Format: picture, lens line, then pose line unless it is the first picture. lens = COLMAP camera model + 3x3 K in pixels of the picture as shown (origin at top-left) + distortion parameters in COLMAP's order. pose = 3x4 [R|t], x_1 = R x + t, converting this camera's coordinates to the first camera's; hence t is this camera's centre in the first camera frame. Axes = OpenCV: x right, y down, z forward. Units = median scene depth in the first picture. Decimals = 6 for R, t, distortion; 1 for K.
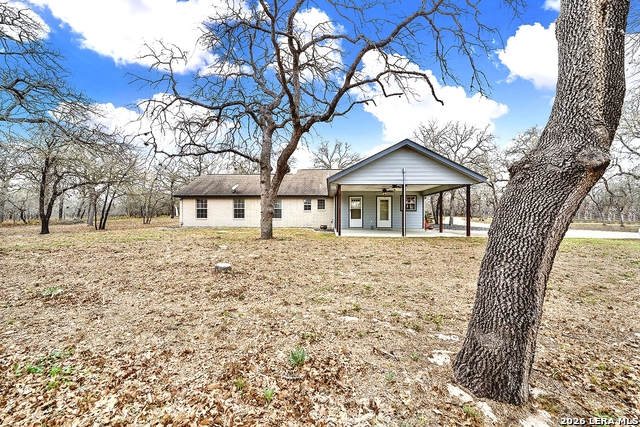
lens RADIAL K [[274.1, 0, 319.4], [0, 274.1, 219.6], [0, 0, 1]] dist [-0.017935, 0.002908]
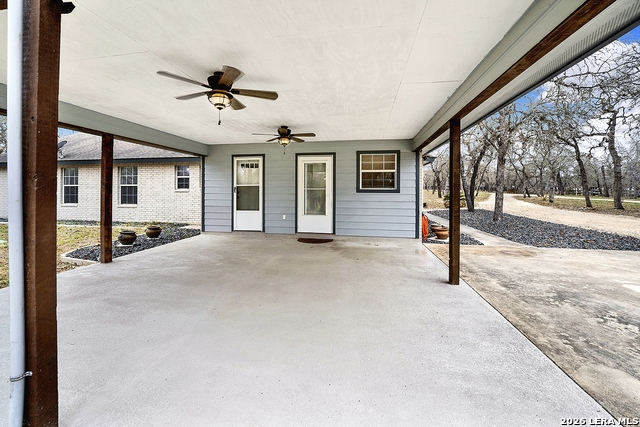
lens RADIAL K [[274.1, 0, 323.8], [0, 274.1, 194.5], [0, 0, 1]] dist [-0.017935, 0.002908]
pose [[0.992994, 0.005524, -0.118033, 0.267027], [-0.005523, 0.999985, 0.000331, -0.025141], [0.118033, 0.000323, 0.993010, 0.545093]]
